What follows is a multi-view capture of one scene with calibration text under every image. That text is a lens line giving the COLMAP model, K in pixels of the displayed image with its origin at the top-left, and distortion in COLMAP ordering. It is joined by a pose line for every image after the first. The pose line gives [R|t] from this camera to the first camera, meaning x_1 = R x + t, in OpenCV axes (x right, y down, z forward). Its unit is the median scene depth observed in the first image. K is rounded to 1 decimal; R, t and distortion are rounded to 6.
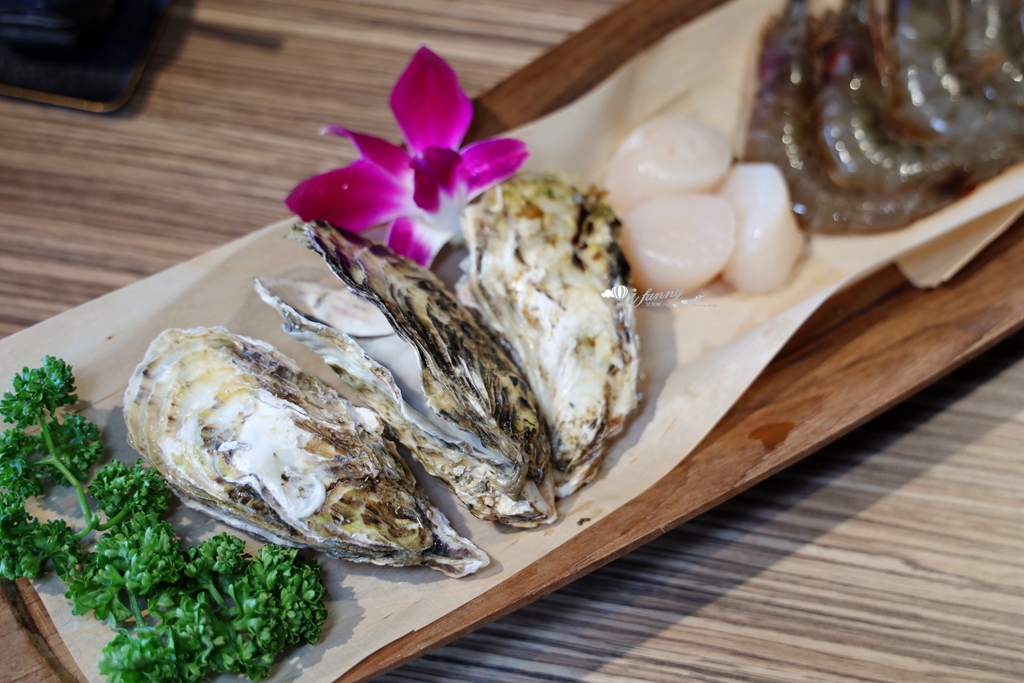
lens RADIAL K [[1322.9, 0, 506.8], [0, 1322.9, 345.7], [0, 0, 1]] dist [0.060825, 0.000000]
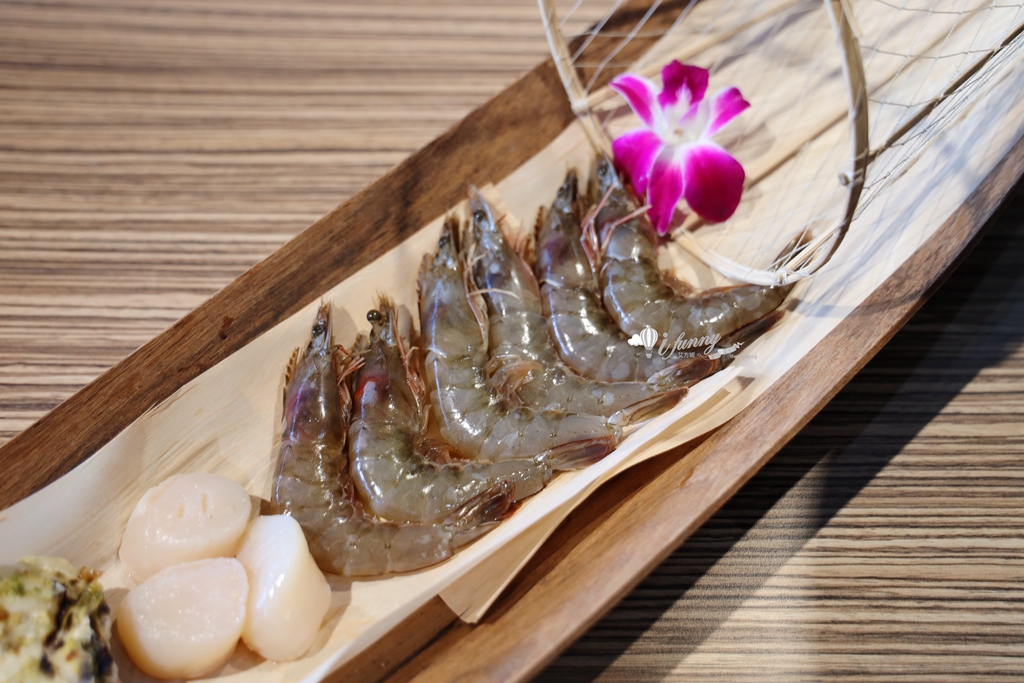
lens RADIAL K [[1322.9, 0, 516.4], [0, 1322.9, 343.4], [0, 0, 1]] dist [0.060825, 0.000000]
pose [[0.985188, -0.124926, 0.117463, 0.284470], [0.145419, 0.971683, -0.186241, -0.061497], [-0.090871, 0.200564, 0.975457, 0.064993]]
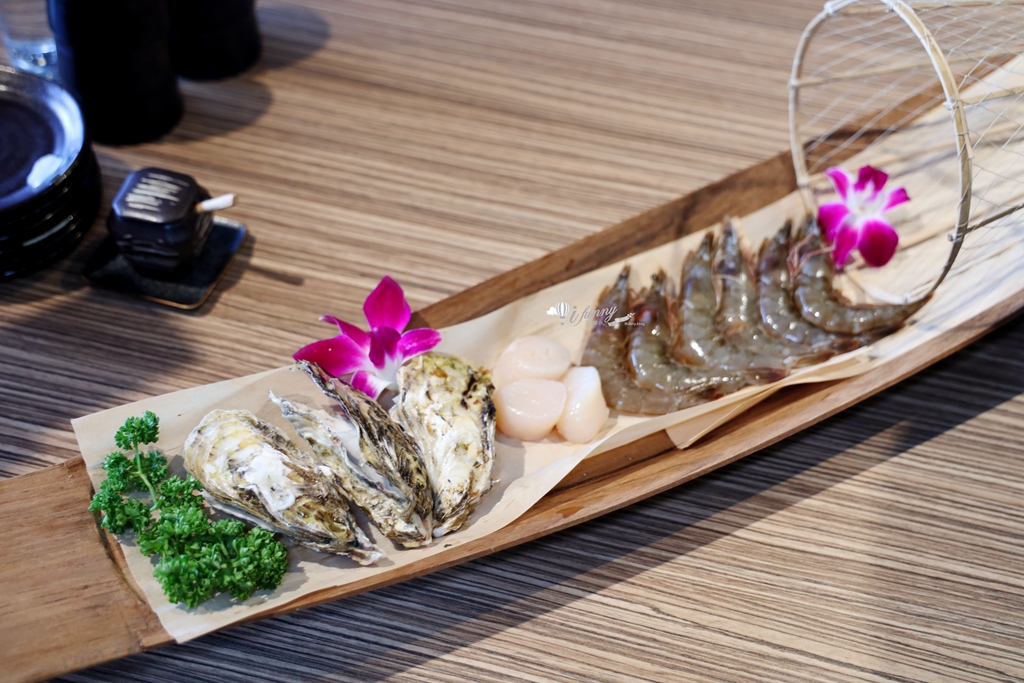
lens RADIAL K [[1322.9, 0, 504.7], [0, 1322.9, 350.1], [0, 0, 1]] dist [0.060825, 0.000000]
pose [[0.996151, 0.086583, -0.013674, 0.121622], [-0.087066, 0.959264, -0.268762, 0.314020], [-0.010153, 0.268918, 0.963110, -0.615051]]
